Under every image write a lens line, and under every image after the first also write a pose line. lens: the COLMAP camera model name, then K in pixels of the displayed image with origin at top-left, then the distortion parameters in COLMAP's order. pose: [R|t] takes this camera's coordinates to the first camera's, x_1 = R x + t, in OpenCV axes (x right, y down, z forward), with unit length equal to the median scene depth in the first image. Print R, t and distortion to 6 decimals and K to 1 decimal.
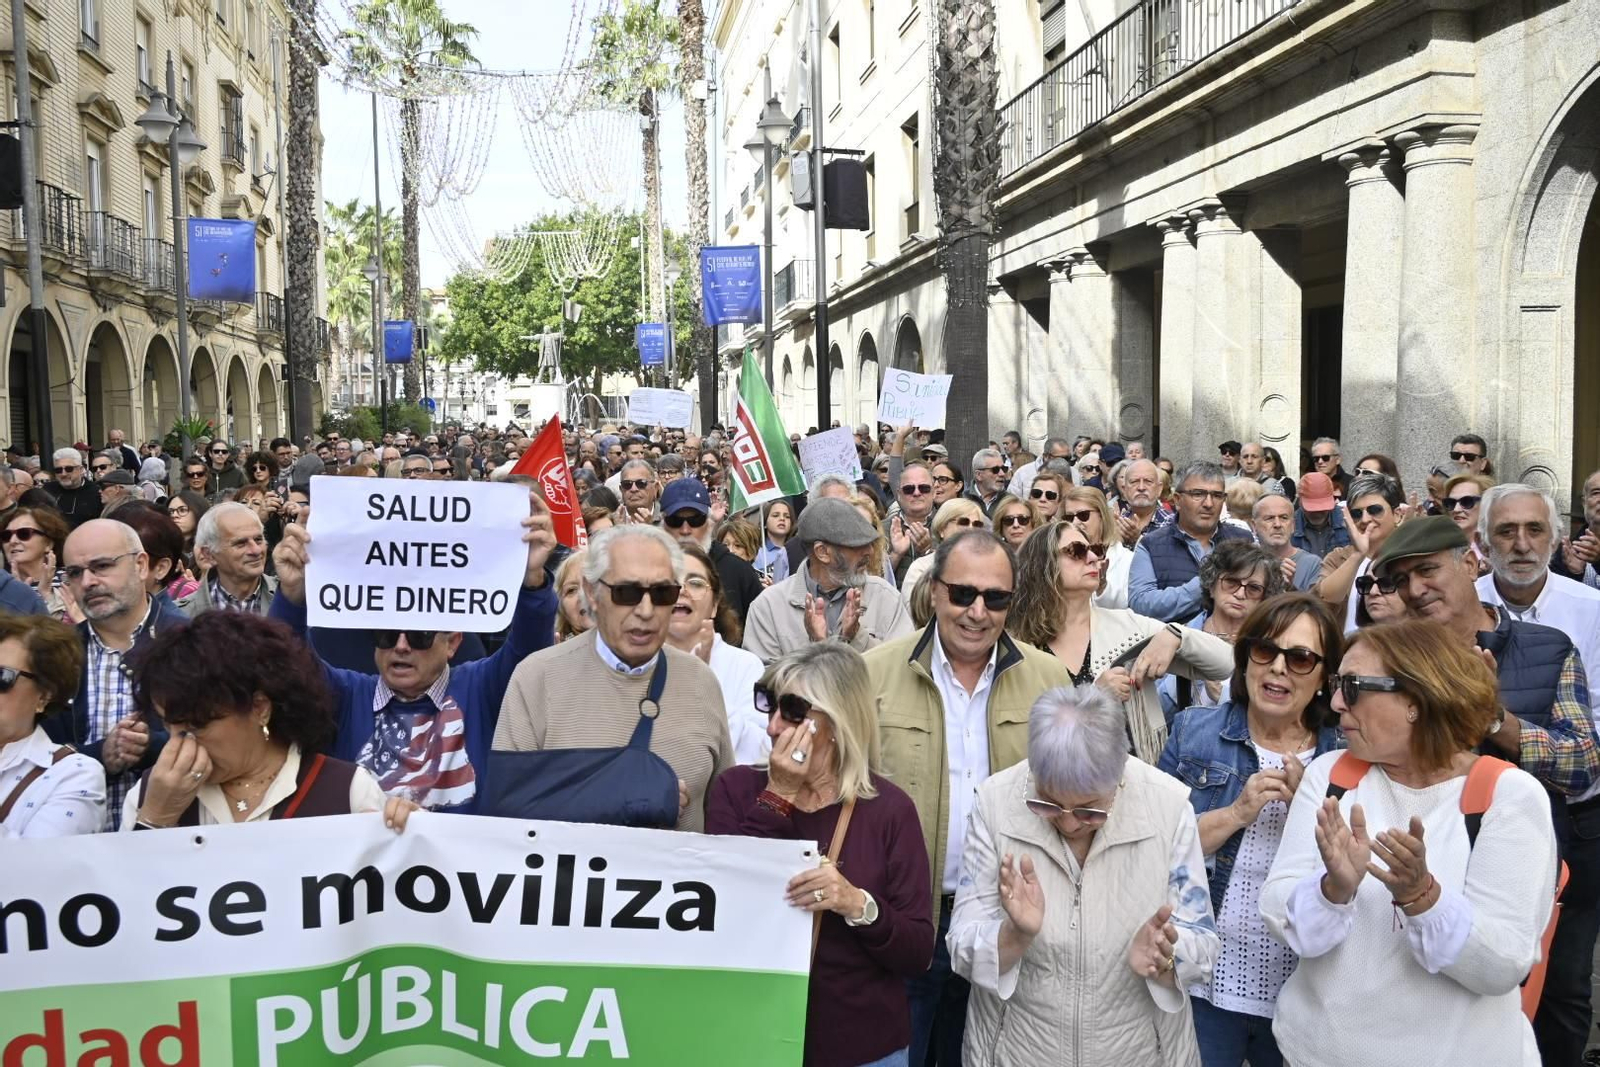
lens RADIAL K [[1447.9, 0, 805.6], [0, 1447.9, 533.1], [0, 0, 1]] dist [-0.001960, 0.000987]
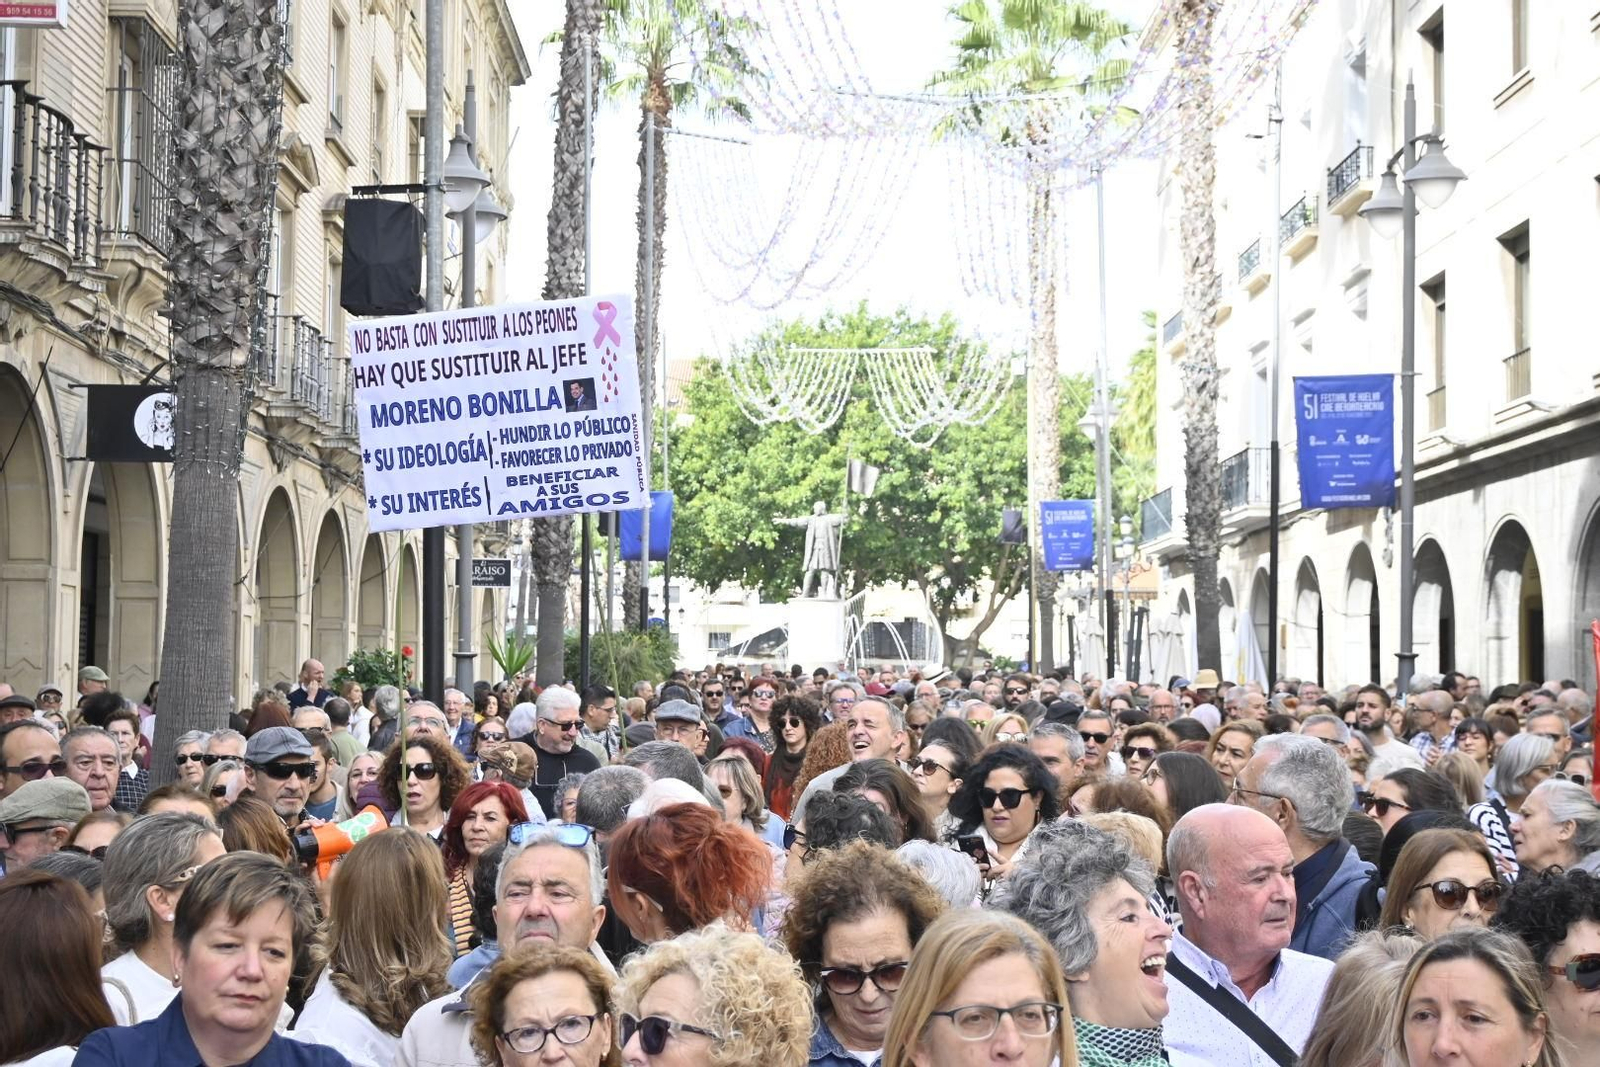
lens RADIAL K [[2490.8, 0, 791.1], [0, 2490.8, 536.0], [0, 0, 1]] dist [0.039348, 0.000000]
pose [[0.990075, 0.014889, -0.139749, -0.116374], [-0.032830, 0.991363, -0.126968, 0.004844], [0.136651, 0.130296, 0.982013, -0.029929]]
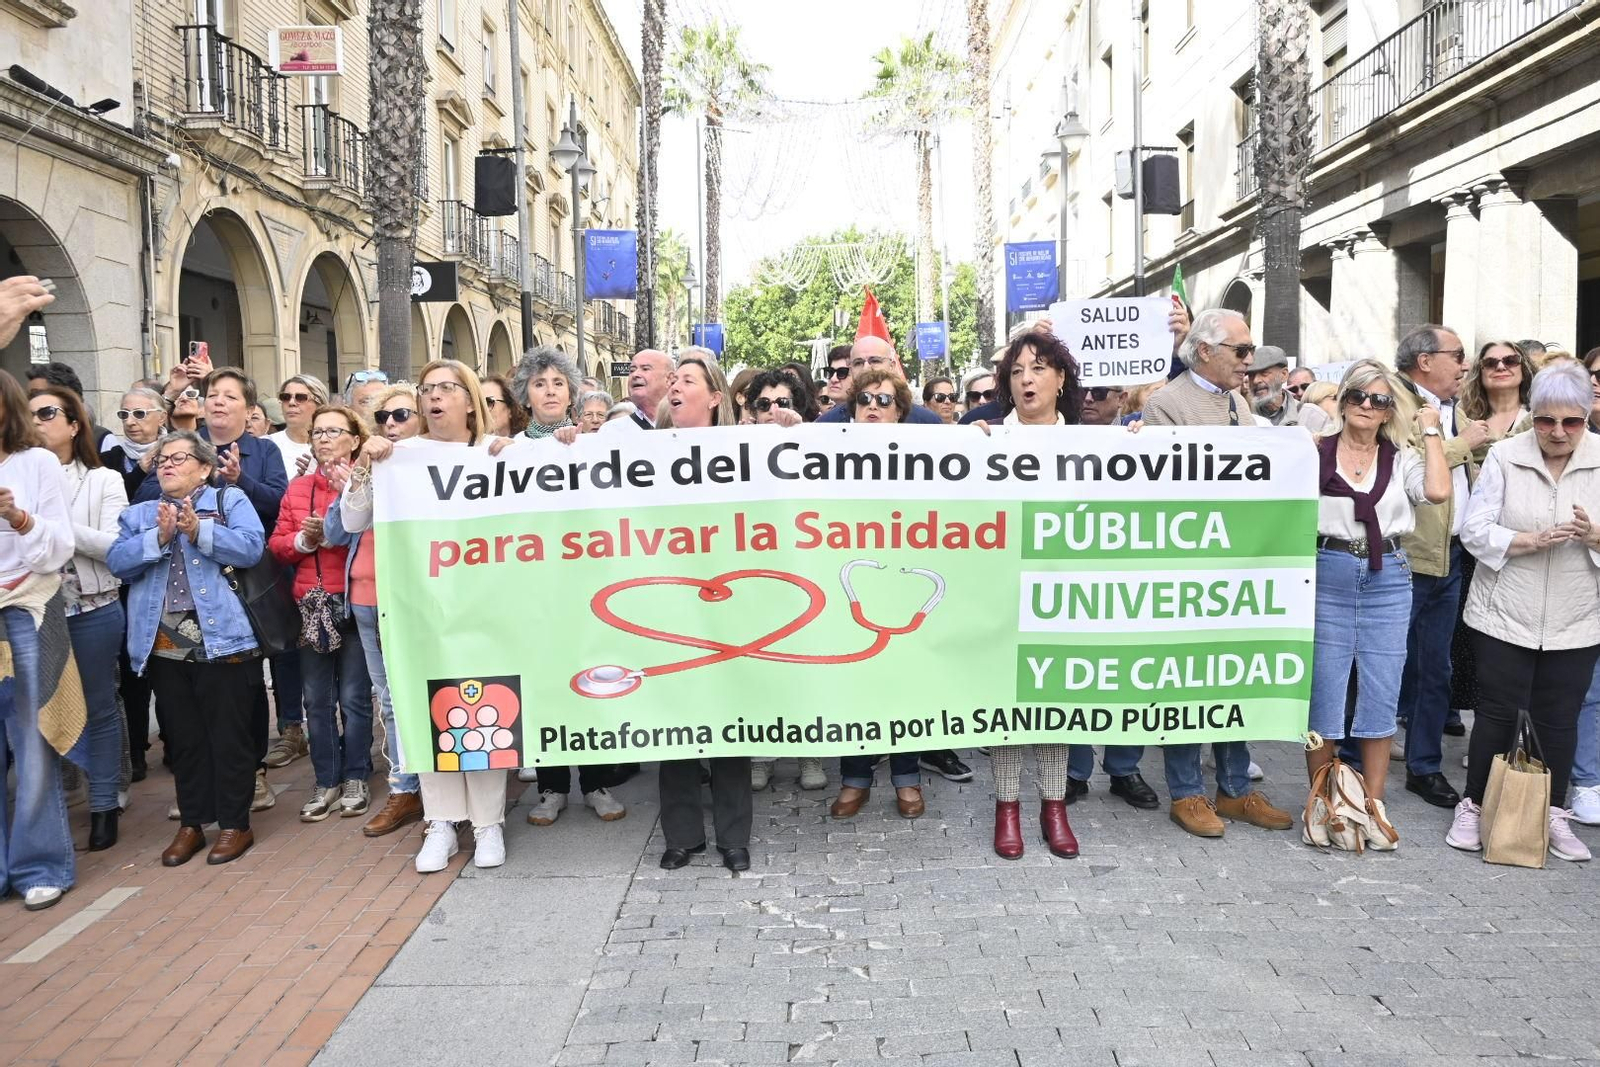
lens RADIAL K [[1350.7, 0, 801.8], [0, 1350.7, 525.0], [0, 0, 1]] dist [0.014163, -0.031521]
pose [[0.986108, 0.008348, -0.165895, -0.043567], [-0.009463, 0.999938, -0.005926, 0.031015], [0.165835, 0.007414, 0.986126, -0.080069]]
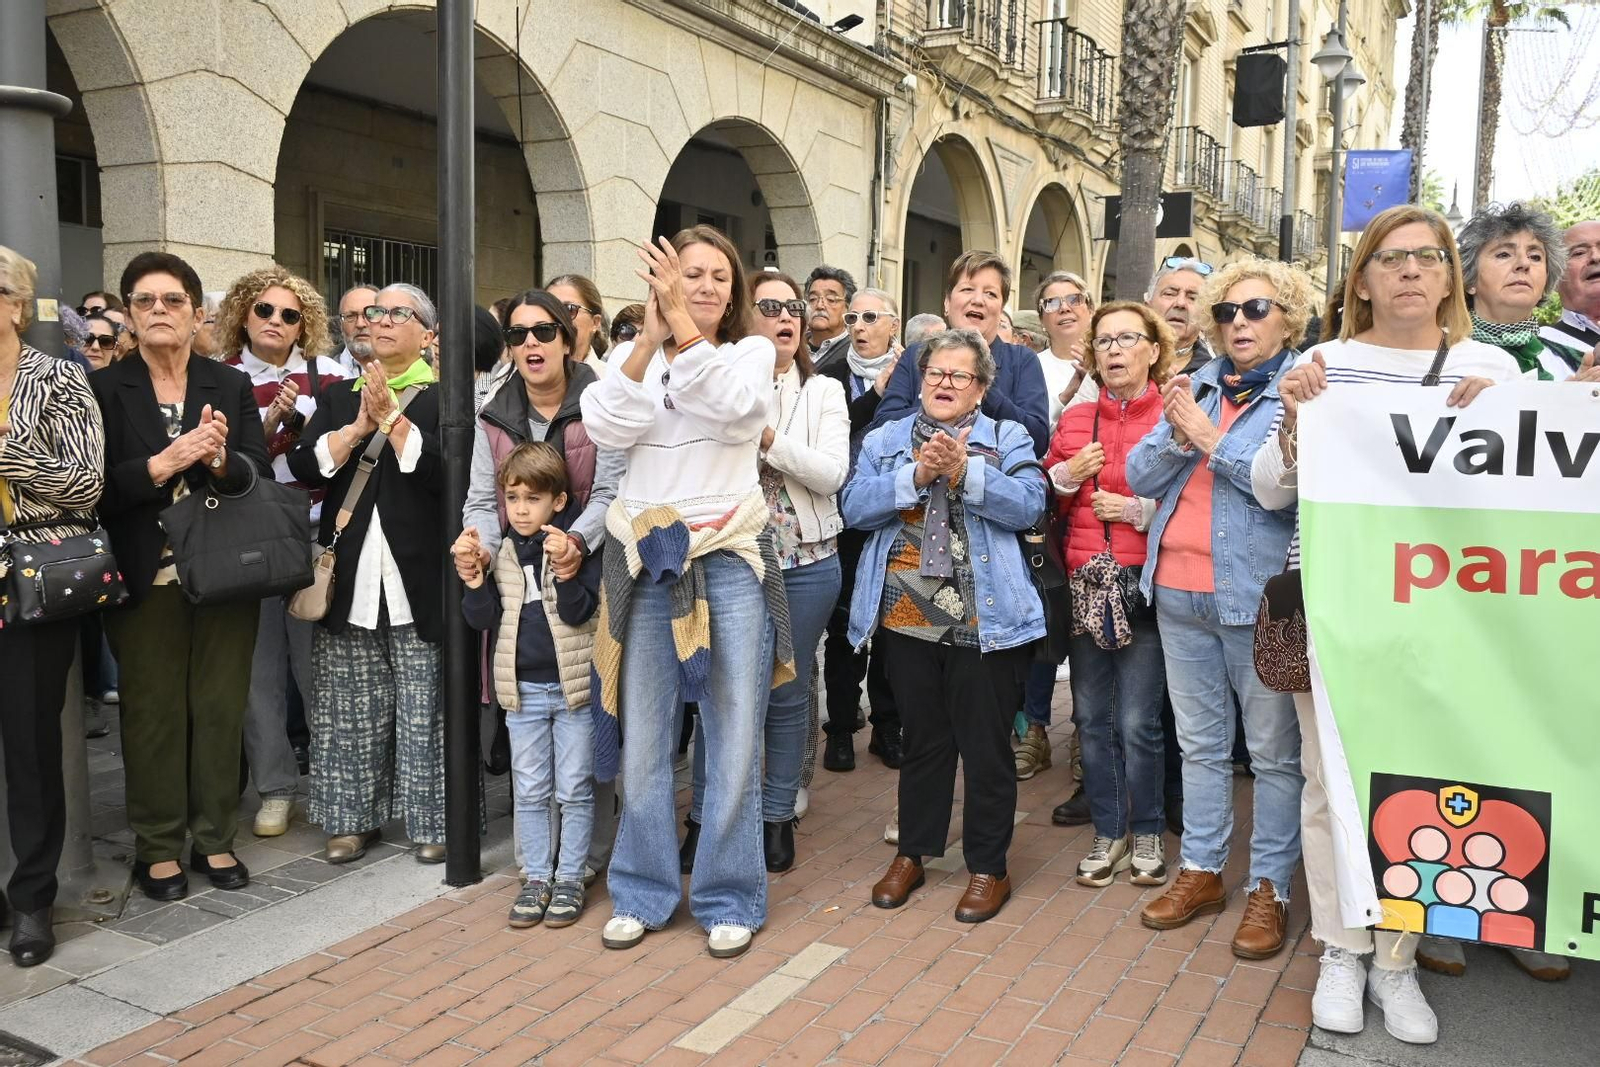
lens RADIAL K [[1412.3, 0, 789.2], [0, 1412.3, 525.3], [0, 0, 1]] dist [-0.015372, 0.012235]
pose [[0.787778, 0.083554, -0.610266, -0.086469], [-0.076182, 0.996367, 0.038075, 0.033256], [0.611231, 0.016497, 0.791281, -0.026184]]
